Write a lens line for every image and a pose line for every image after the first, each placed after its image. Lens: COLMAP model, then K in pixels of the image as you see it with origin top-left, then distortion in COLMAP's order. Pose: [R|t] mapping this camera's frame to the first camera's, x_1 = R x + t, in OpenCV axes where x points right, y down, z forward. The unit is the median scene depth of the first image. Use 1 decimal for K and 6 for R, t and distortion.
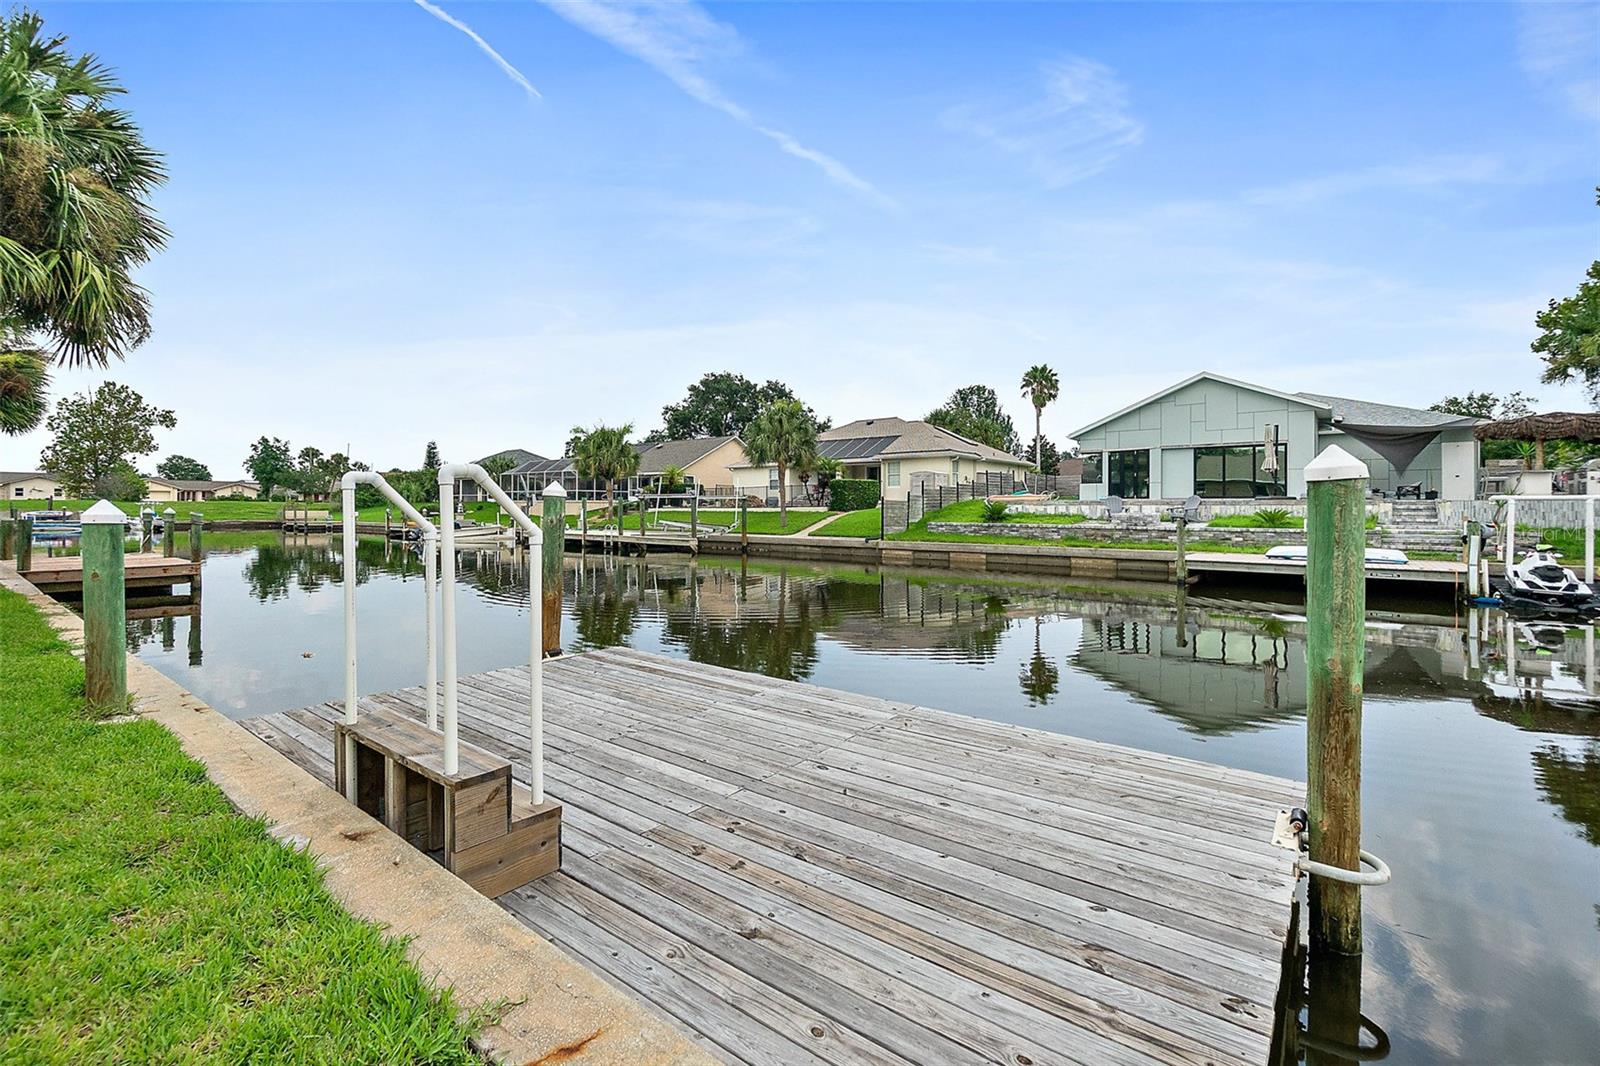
lens RADIAL K [[700.6, 0, 792.5], [0, 700.6, 527.5], [0, 0, 1]] dist [-0.002954, -0.000232]
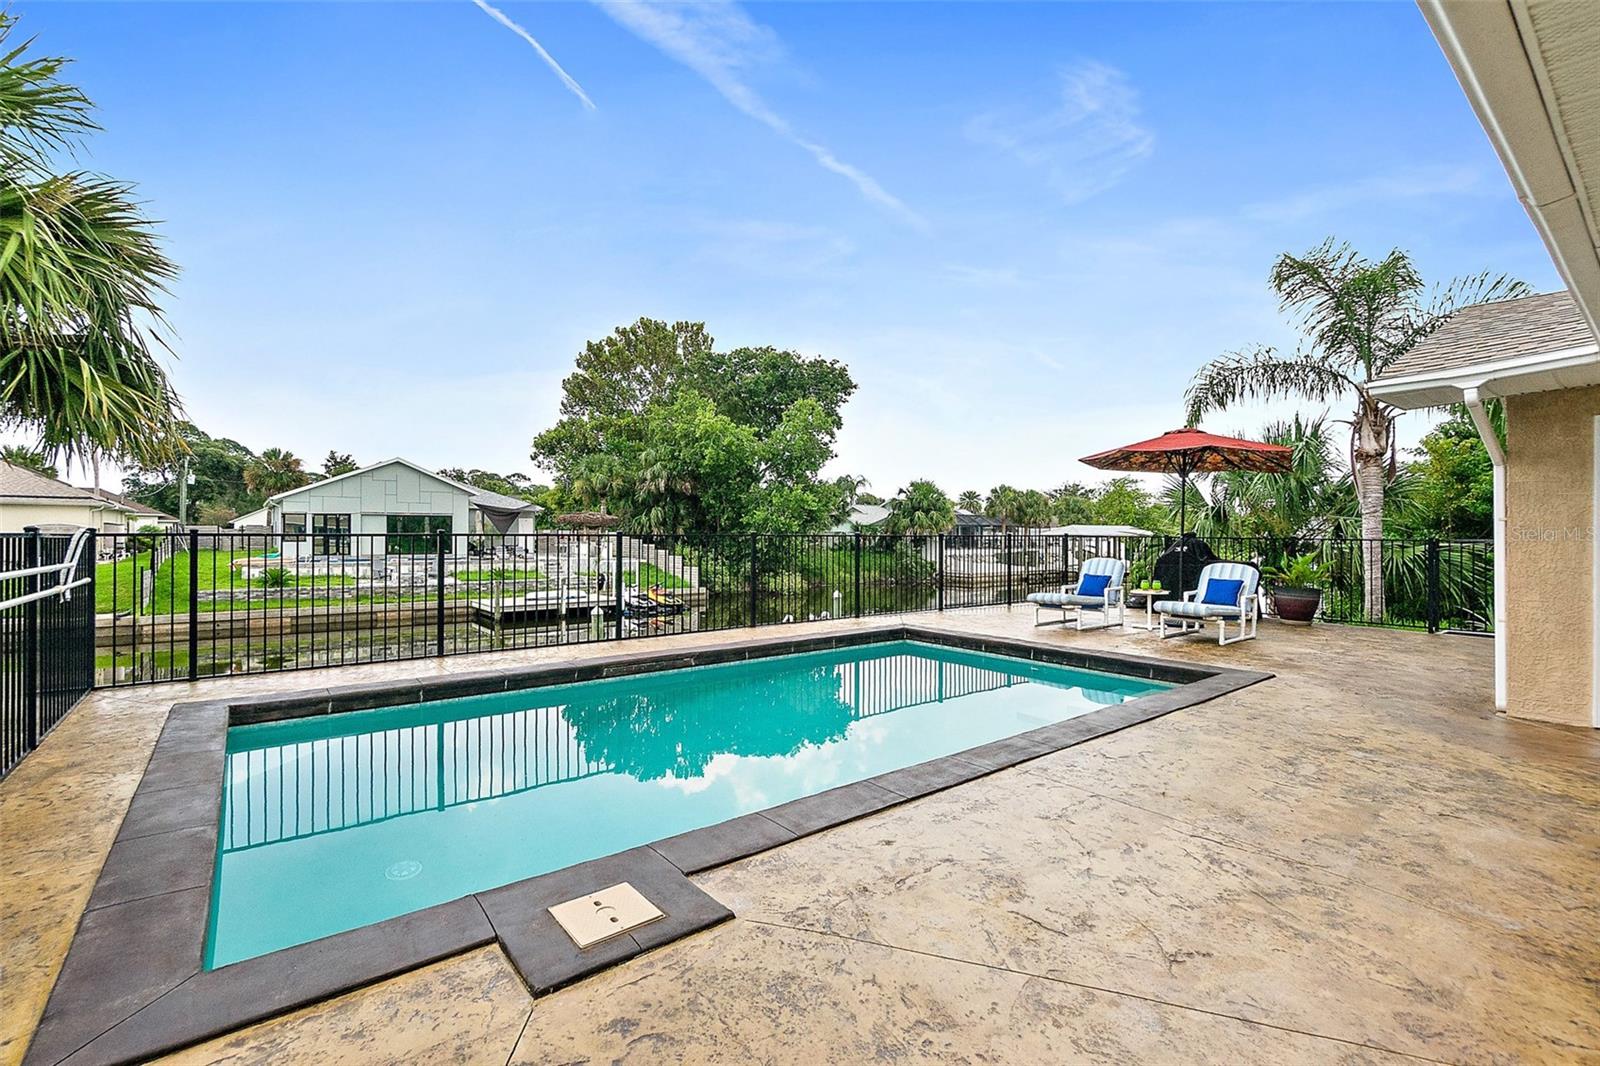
lens RADIAL K [[692.1, 0, 784.0], [0, 692.1, 530.4], [0, 0, 1]] dist [-0.001352, 0.000928]
pose [[0.242722, 0.005437, 0.970081, -0.257814], [0.021305, 0.999713, -0.010934, -0.031429], [-0.969862, 0.023322, 0.242536, 0.001824]]
